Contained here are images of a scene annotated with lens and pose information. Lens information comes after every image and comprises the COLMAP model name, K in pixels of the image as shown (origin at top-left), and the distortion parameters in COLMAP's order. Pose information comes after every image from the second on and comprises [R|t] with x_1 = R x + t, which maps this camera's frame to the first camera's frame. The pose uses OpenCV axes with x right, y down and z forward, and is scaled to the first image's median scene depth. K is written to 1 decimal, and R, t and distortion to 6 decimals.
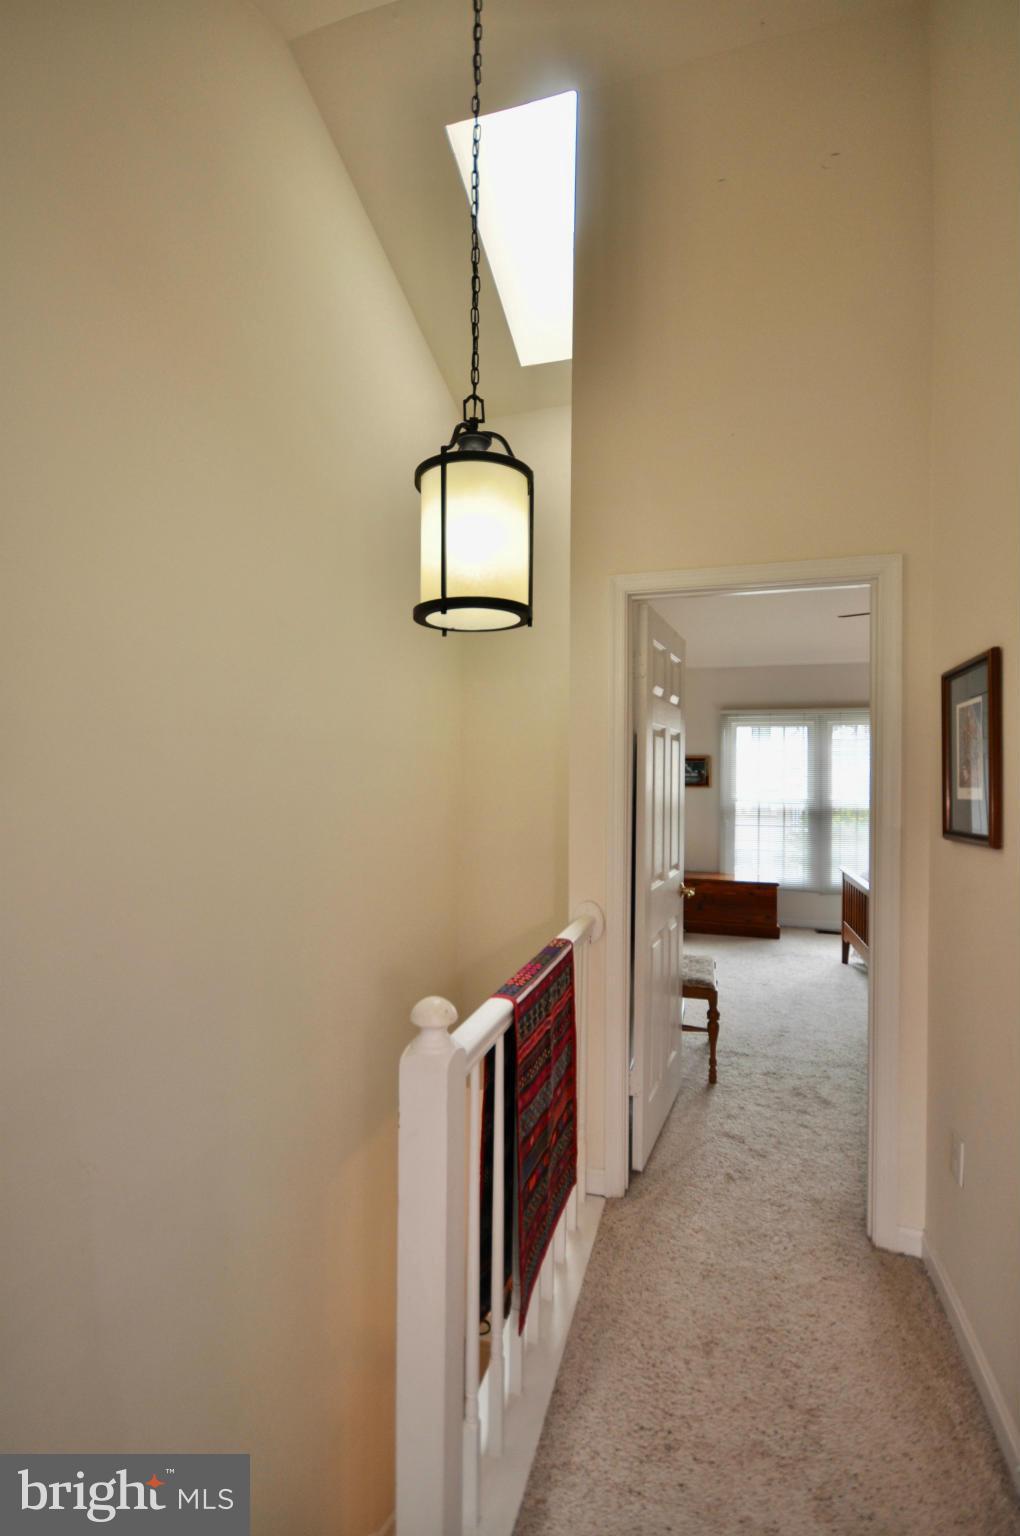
lens RADIAL K [[683.4, 0, 509.3], [0, 683.4, 769.0], [0, 0, 1]] dist [-0.001198, -0.000972]
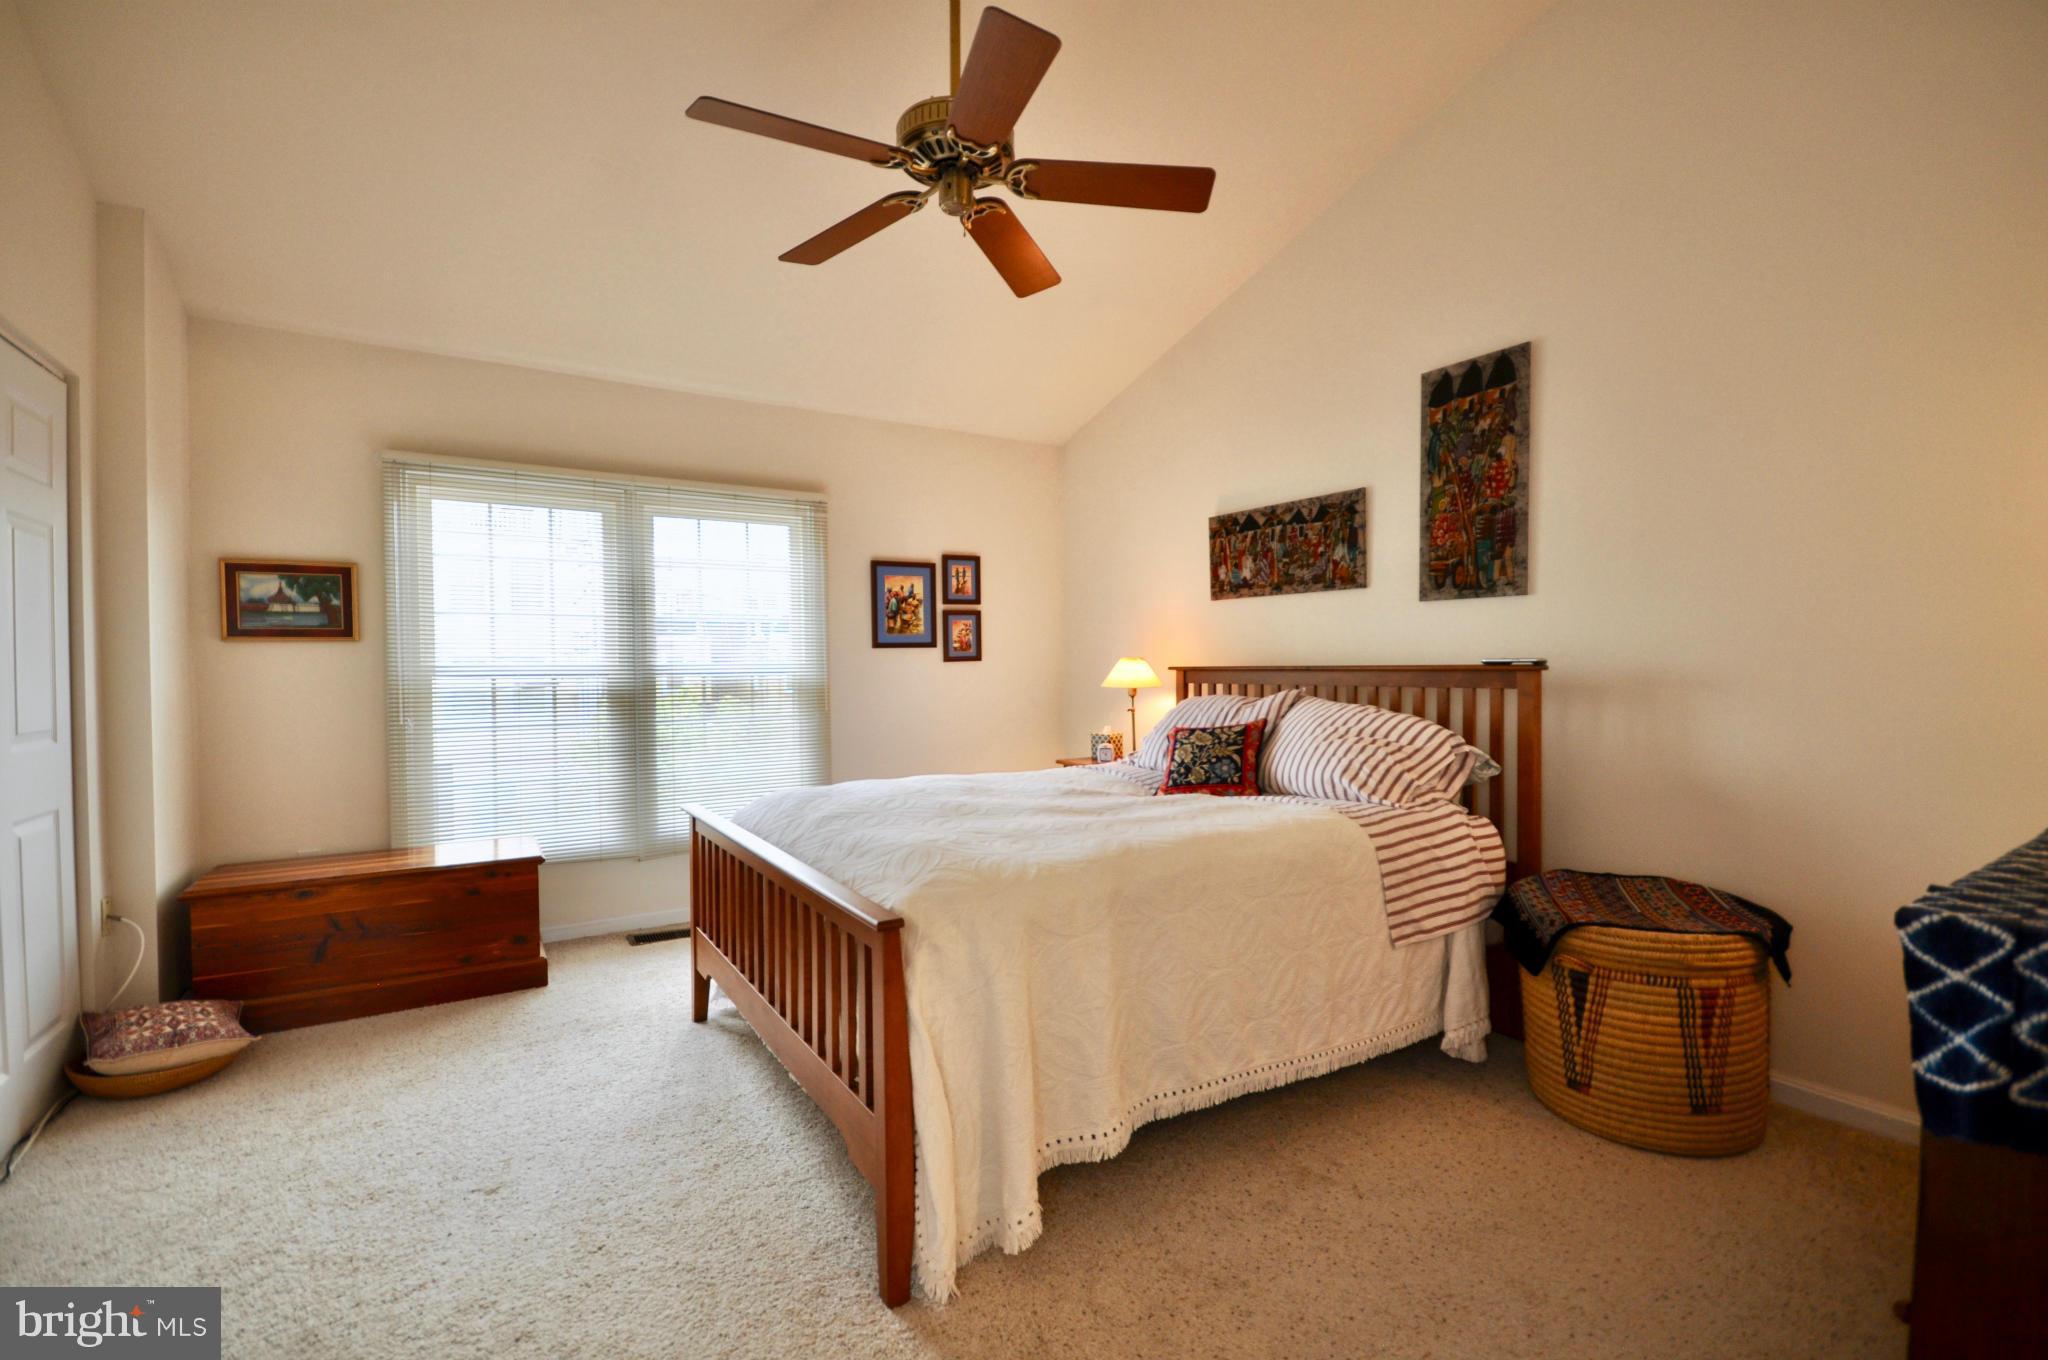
lens RADIAL K [[911.2, 0, 1029.5], [0, 911.2, 675.7], [0, 0, 1]] dist [-0.001198, -0.000972]
pose [[0.670143, -0.034459, 0.741431, 0.175779], [0.019786, 0.999396, 0.028564, 0.043334], [-0.741968, -0.004472, 0.670421, 0.384763]]
